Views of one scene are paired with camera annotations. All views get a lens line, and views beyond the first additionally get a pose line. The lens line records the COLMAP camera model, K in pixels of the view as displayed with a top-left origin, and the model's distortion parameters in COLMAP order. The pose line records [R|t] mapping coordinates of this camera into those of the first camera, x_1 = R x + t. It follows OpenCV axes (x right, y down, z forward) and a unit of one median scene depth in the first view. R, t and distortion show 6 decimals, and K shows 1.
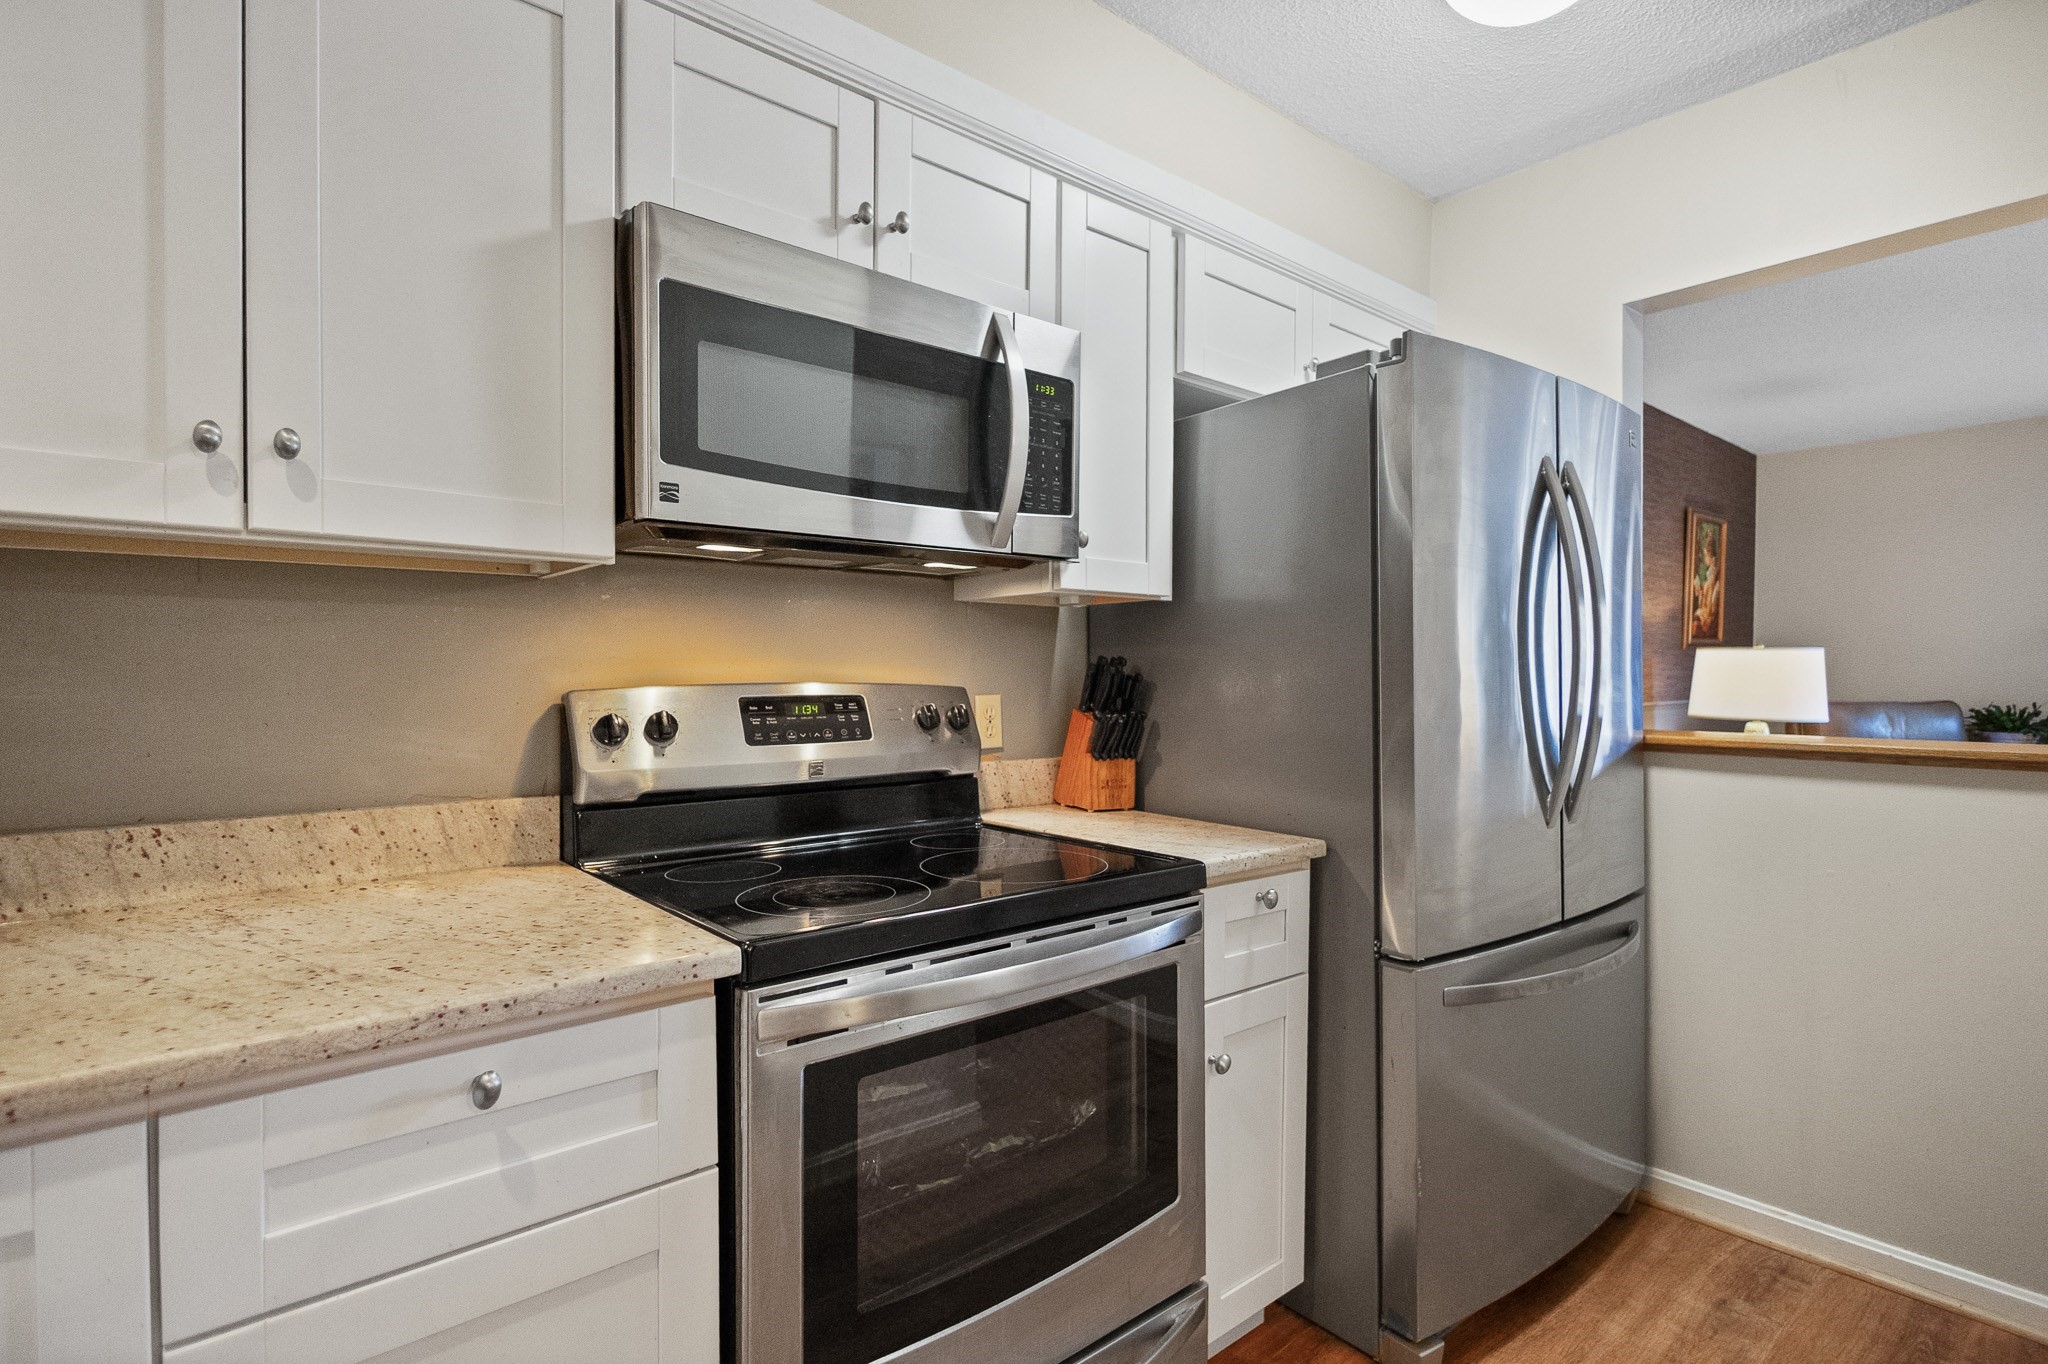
lens RADIAL K [[1012.6, 0, 1024.0], [0, 1012.6, 682.0], [0, 0, 1]] dist [-0.001264, -0.000308]
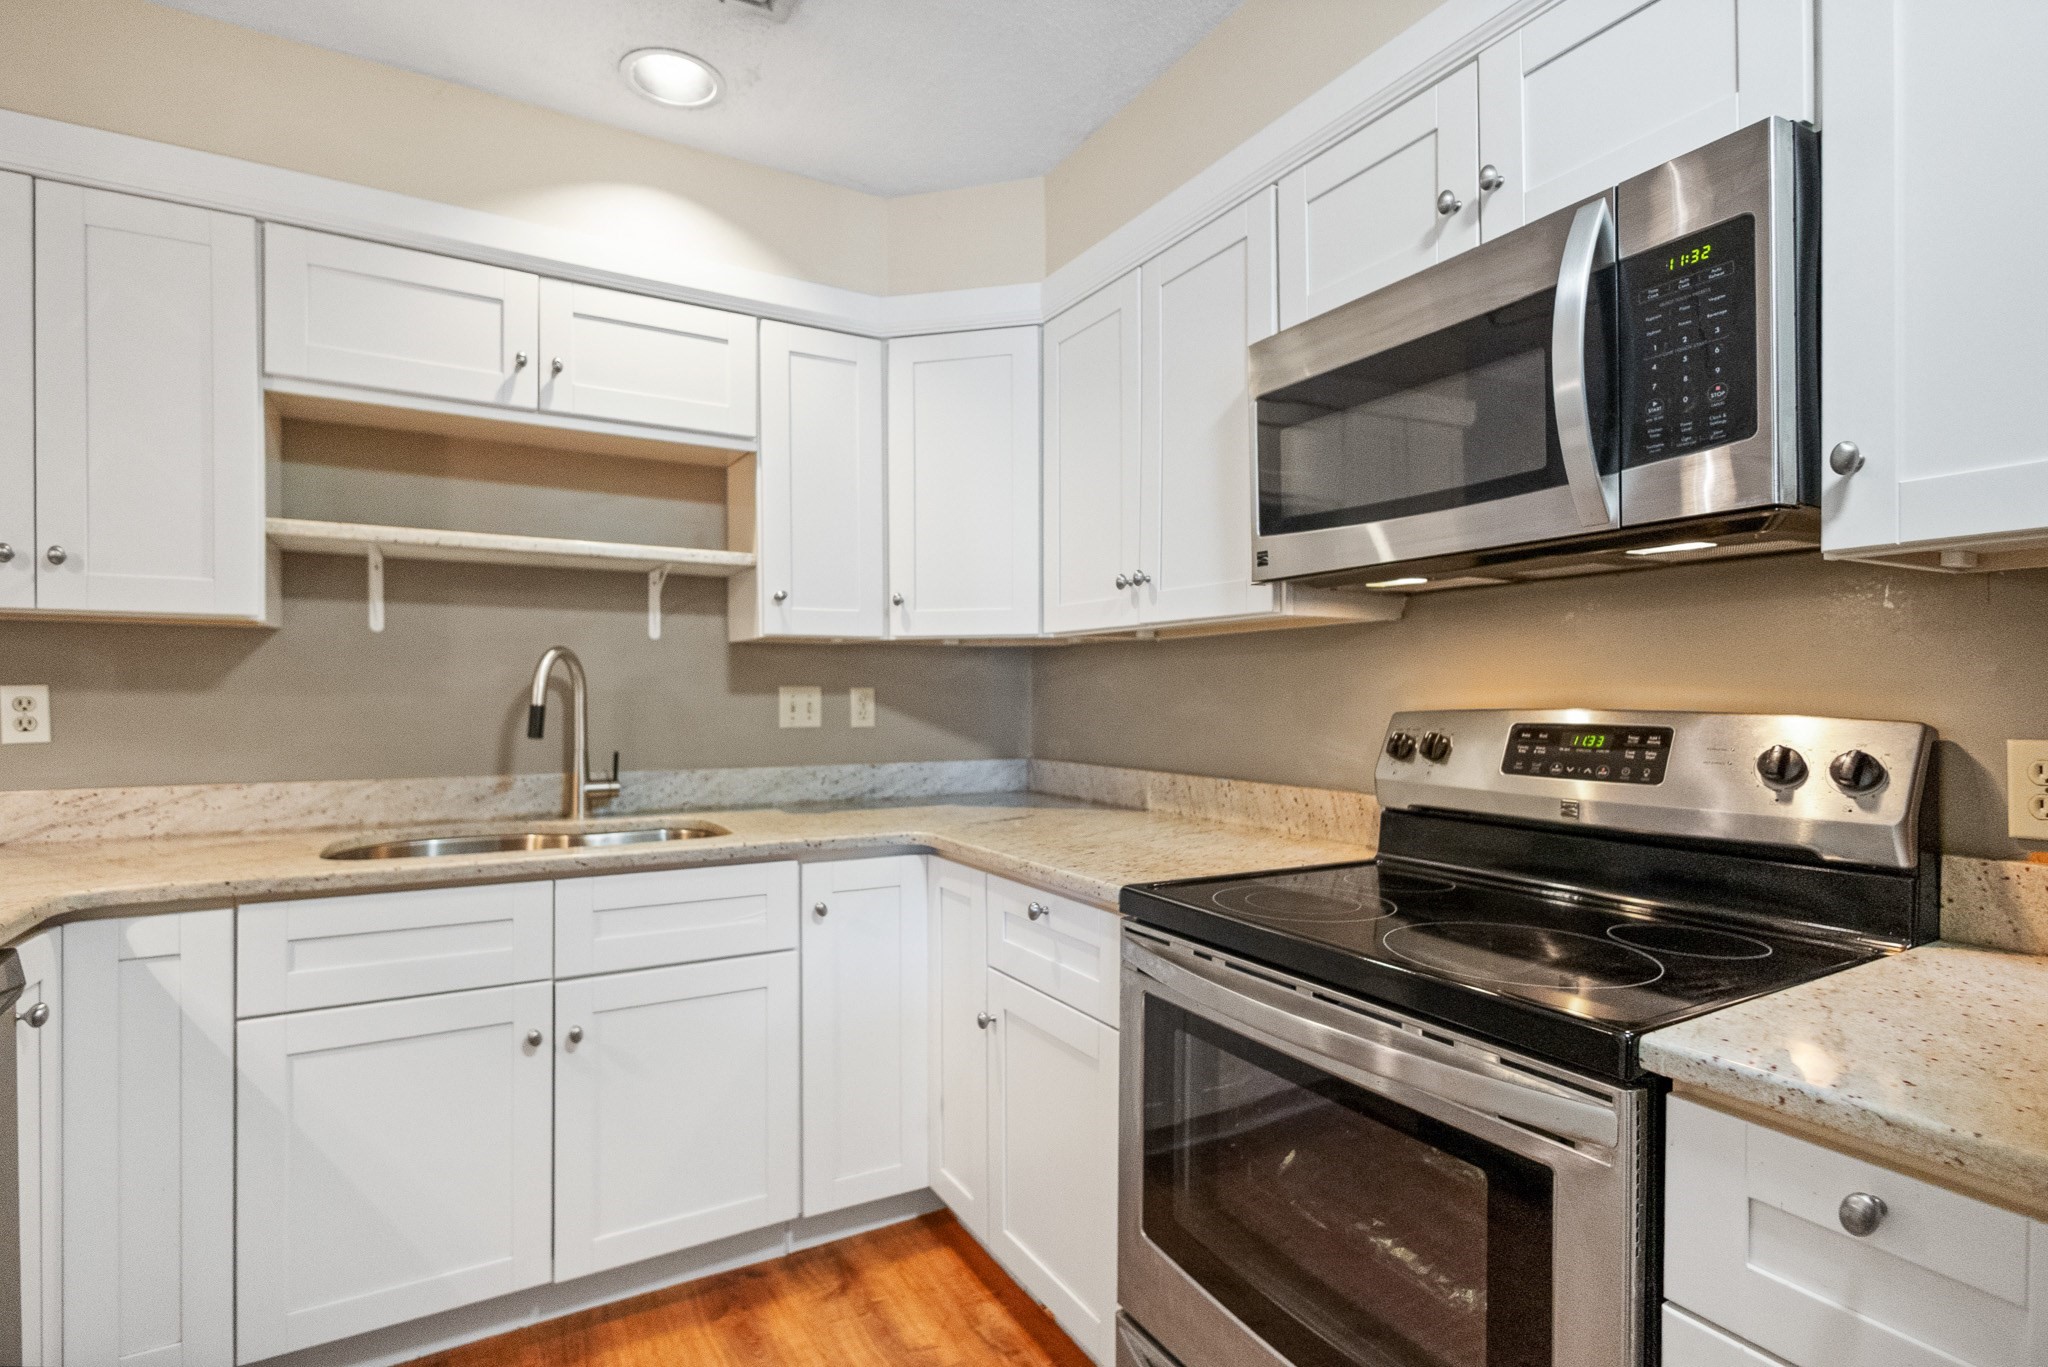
lens RADIAL K [[988.2, 0, 1037.6], [0, 988.2, 702.6], [0, 0, 1]] dist [-0.000391, -0.000037]
pose [[-0.170261, 0.007561, -0.985370, 0.749318], [-0.007793, 0.999929, 0.009019, -0.009881], [0.985368, 0.009215, -0.170190, 0.739738]]
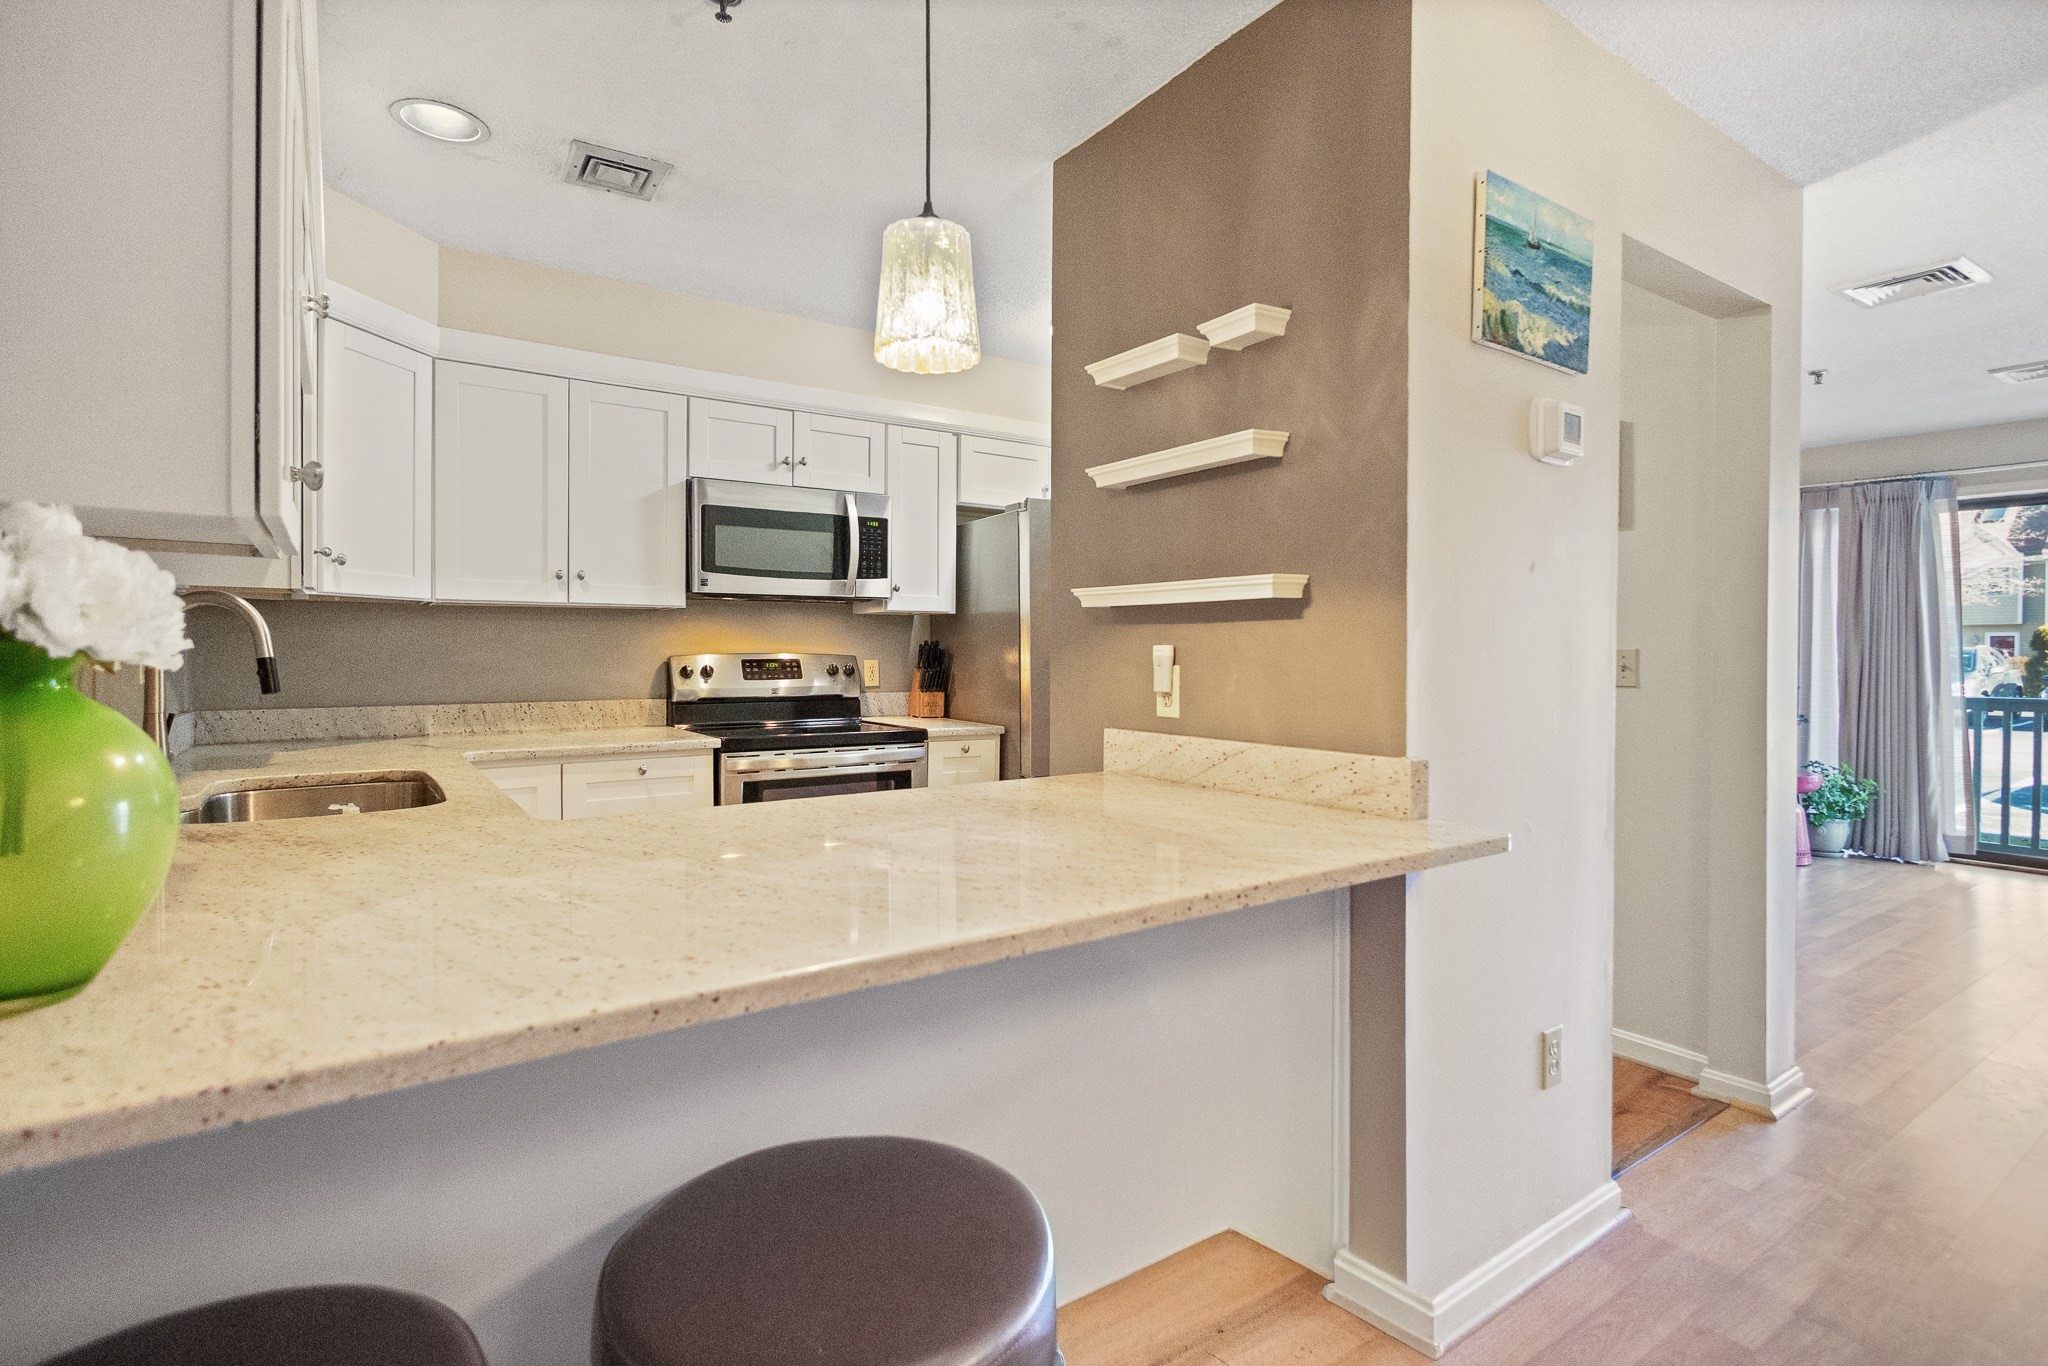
lens RADIAL K [[984.6, 0, 1020.7], [0, 984.6, 654.5], [0, 0, 1]] dist [-0.015725, -0.000054]
pose [[0.995224, 0.001924, -0.097595, 0.597191], [-0.002309, 0.999990, -0.003830, 0.011761], [0.097587, 0.004037, 0.995219, -1.223973]]
